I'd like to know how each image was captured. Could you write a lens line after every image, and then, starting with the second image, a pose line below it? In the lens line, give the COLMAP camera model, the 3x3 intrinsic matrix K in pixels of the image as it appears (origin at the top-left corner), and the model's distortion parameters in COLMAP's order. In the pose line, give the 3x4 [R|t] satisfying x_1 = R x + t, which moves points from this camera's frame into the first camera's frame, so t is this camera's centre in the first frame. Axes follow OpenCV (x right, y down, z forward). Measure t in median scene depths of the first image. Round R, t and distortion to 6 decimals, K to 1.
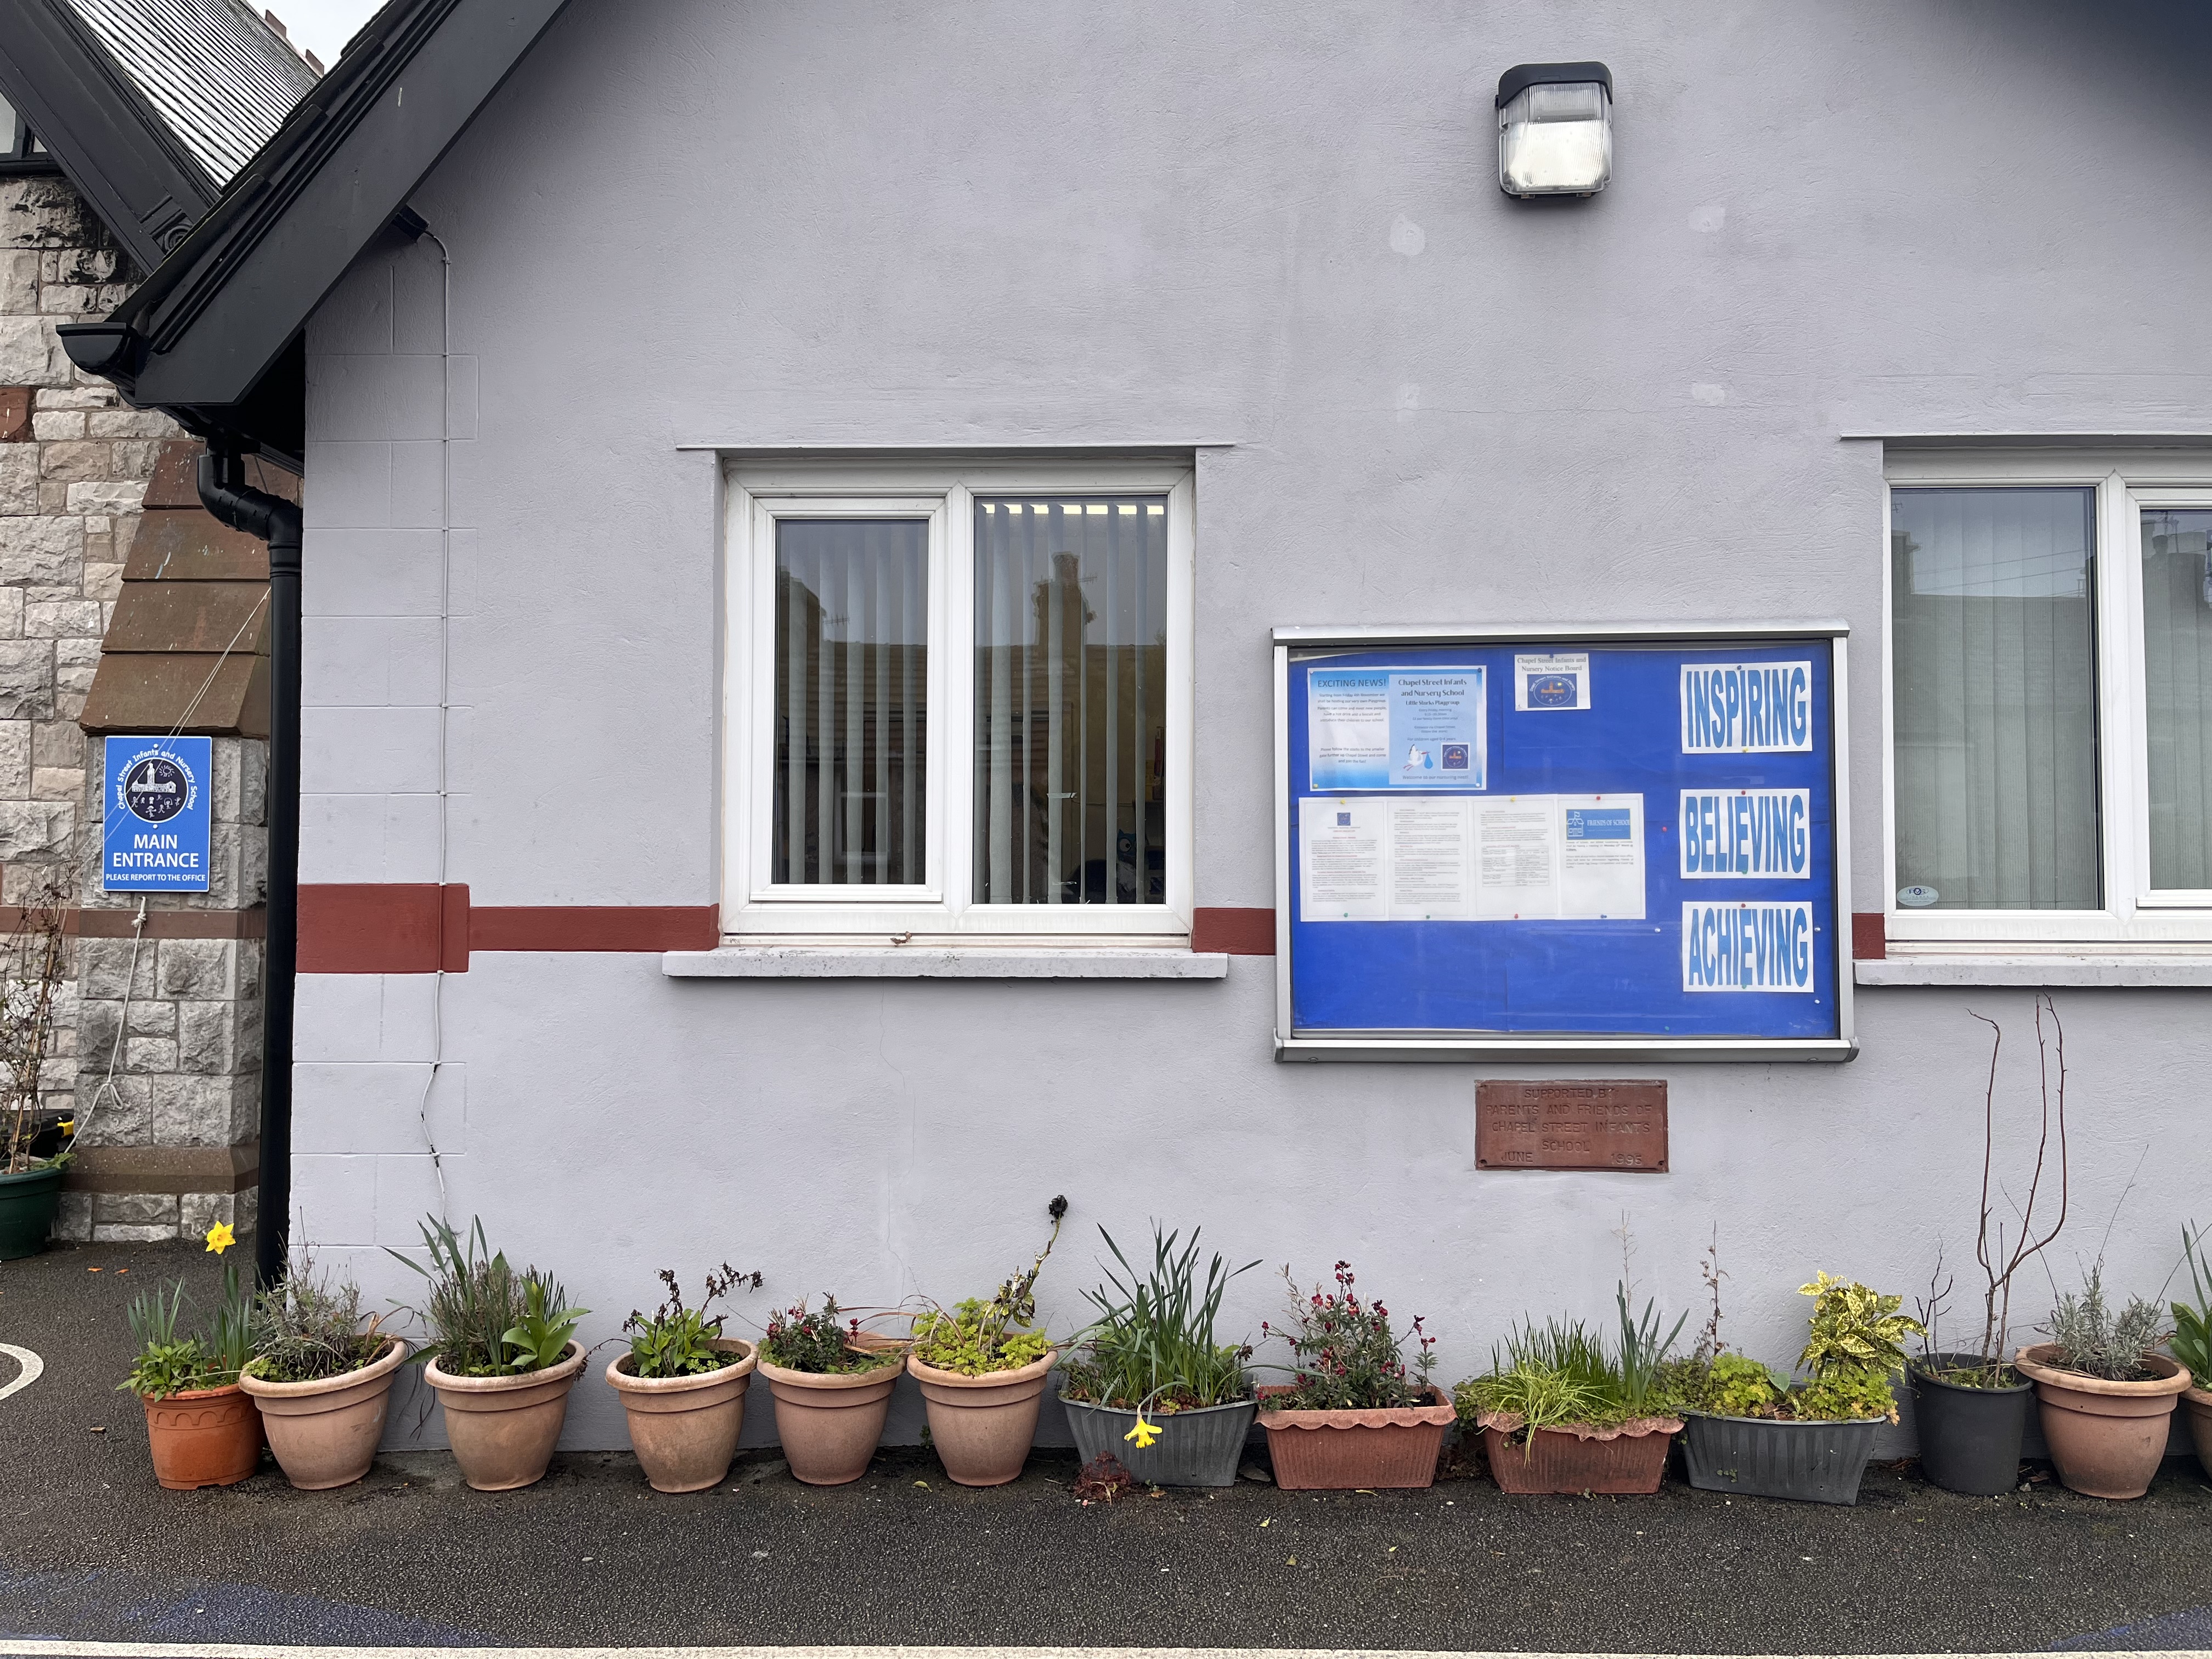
lens RADIAL K [[1694.8, 0, 1118.4], [0, 1694.8, 833.9], [0, 0, 1]] dist [0.064879, -0.079706]
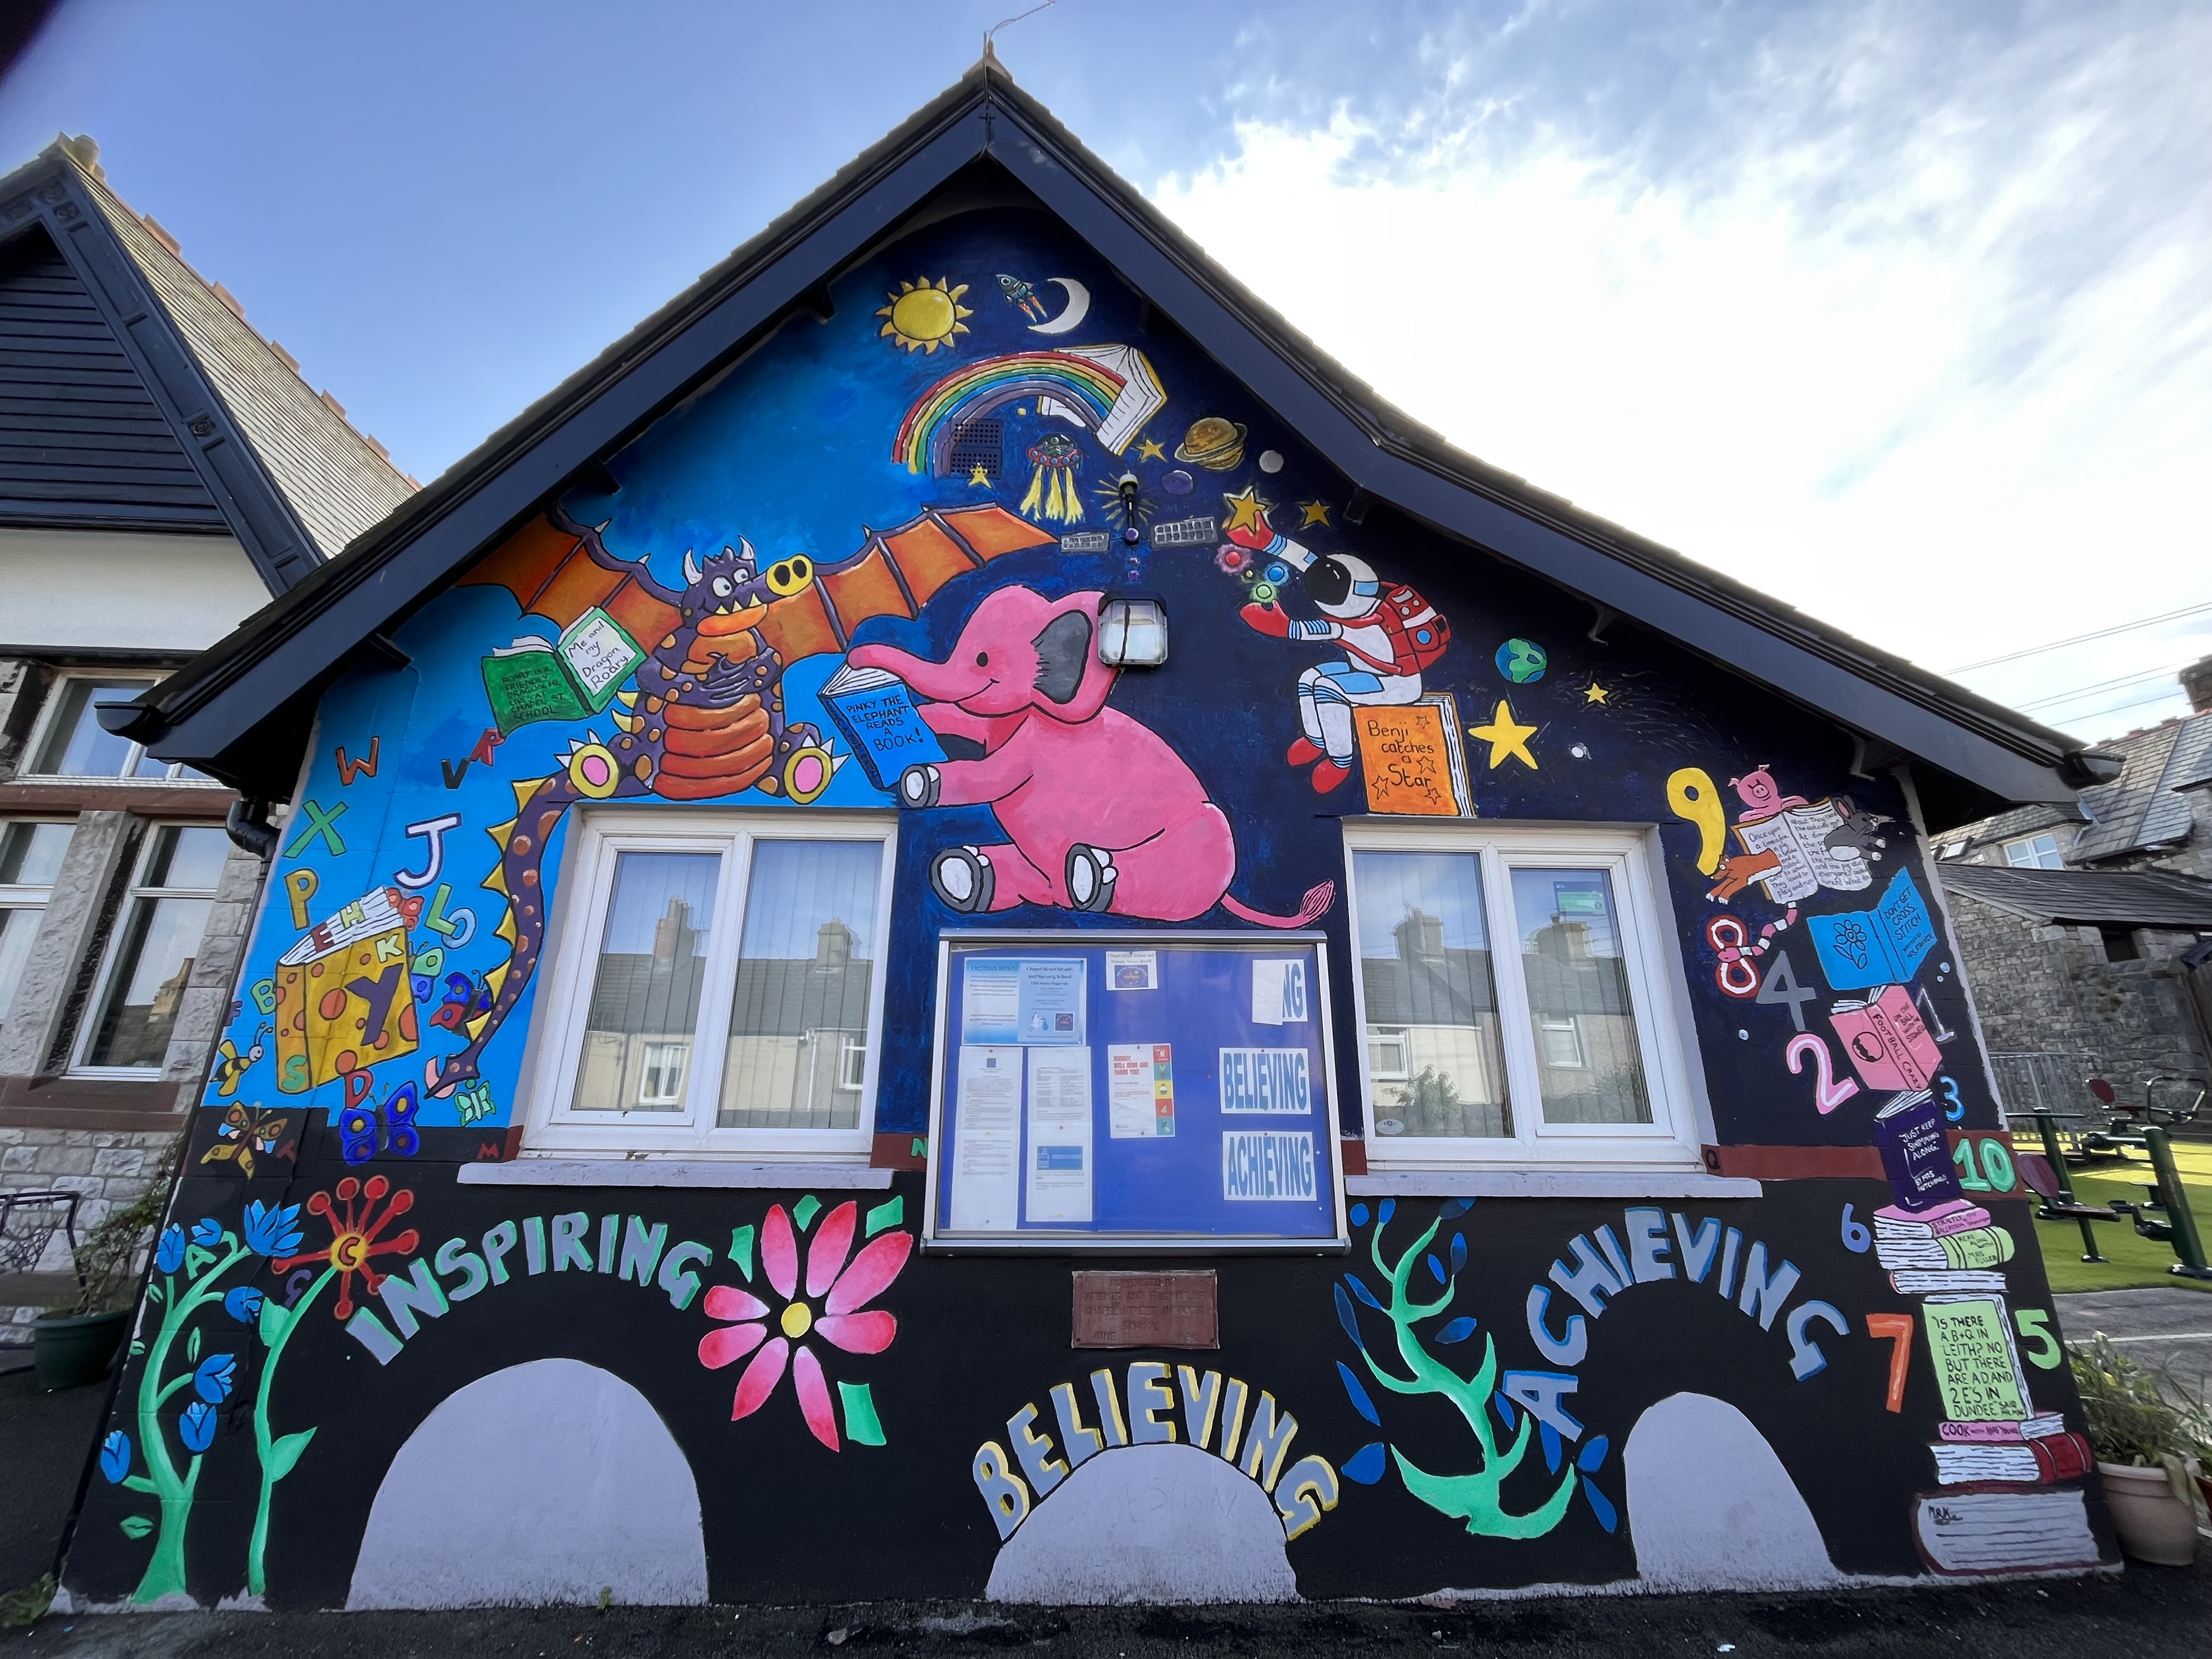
lens RADIAL K [[895.8, 0, 1097.8], [0, 895.8, 828.1], [0, 0, 1]] dist [-0.004253, -0.001112]
pose [[0.997948, 0.027228, 0.057947, 0.177958], [-0.010929, 0.964226, -0.264855, -0.003811], [-0.063086, 0.263678, 0.962546, 0.236597]]
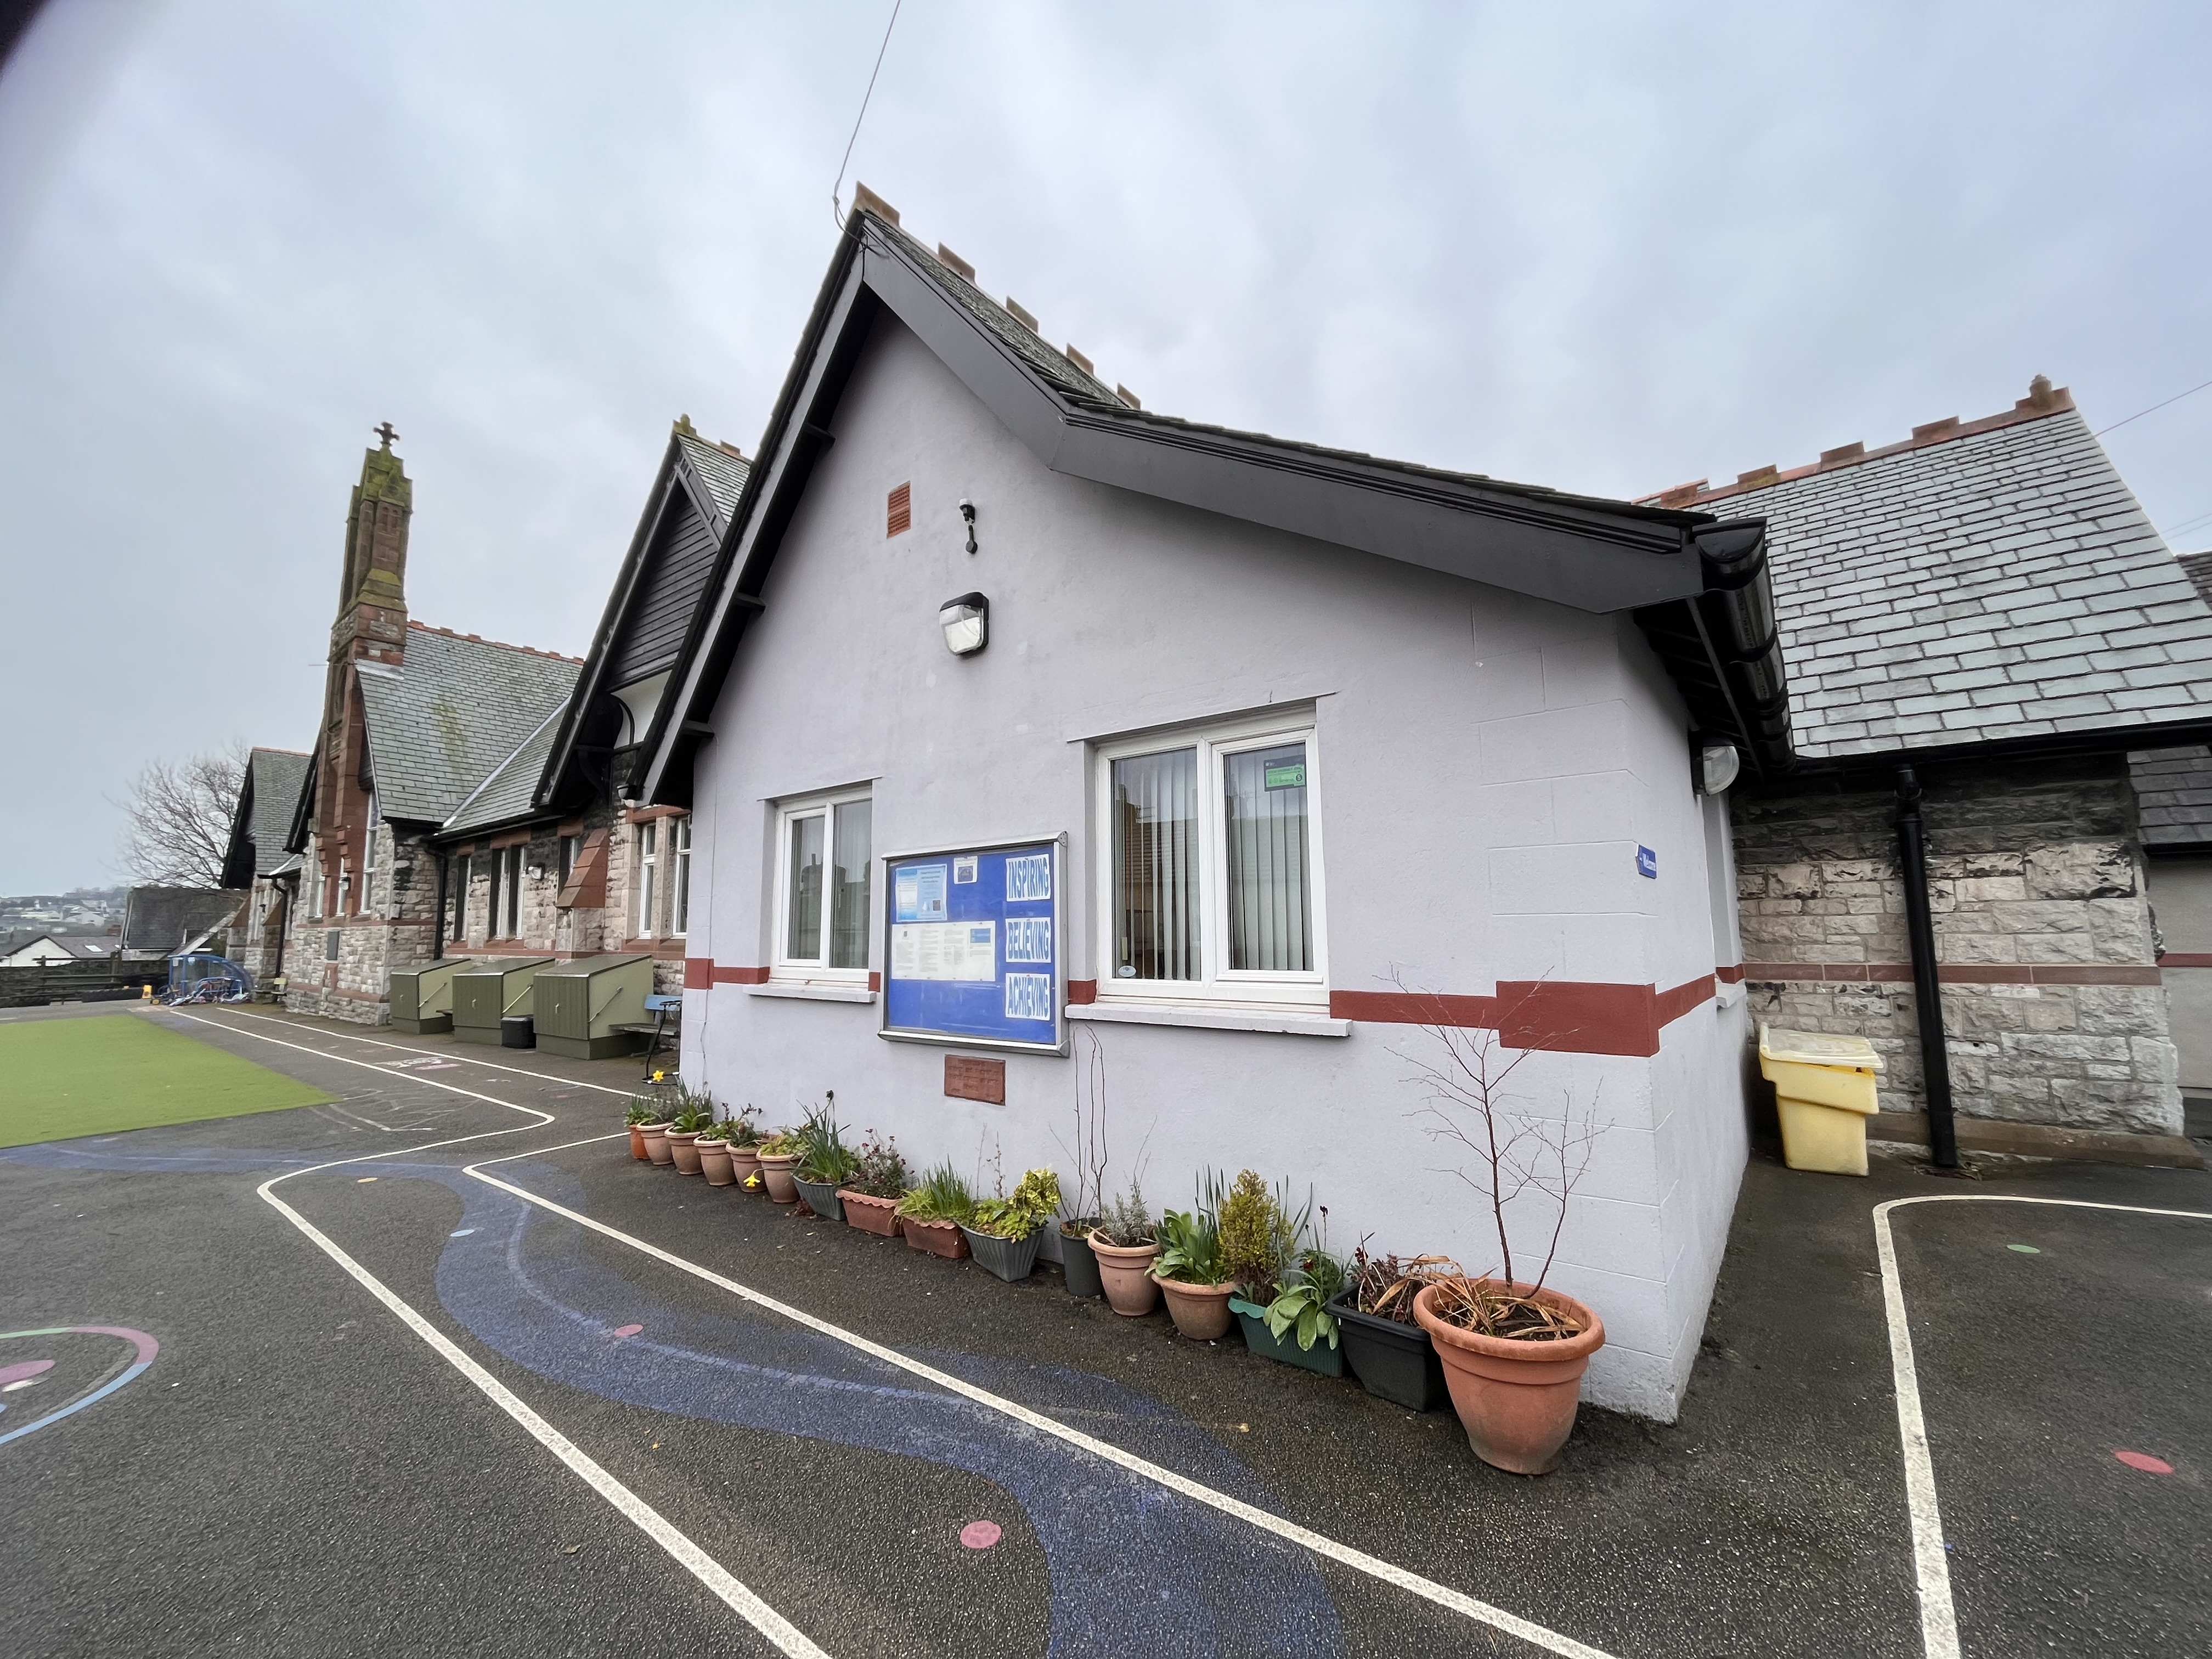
lens RADIAL K [[895.8, 0, 1086.3], [0, 895.8, 827.3], [0, 0, 1]] dist [-0.004253, -0.001112]
pose [[0.792862, -0.080568, -0.604052, 1.066650], [0.030991, 0.995270, -0.092071, -0.033189], [0.608613, 0.054280, 0.791609, 0.184714]]
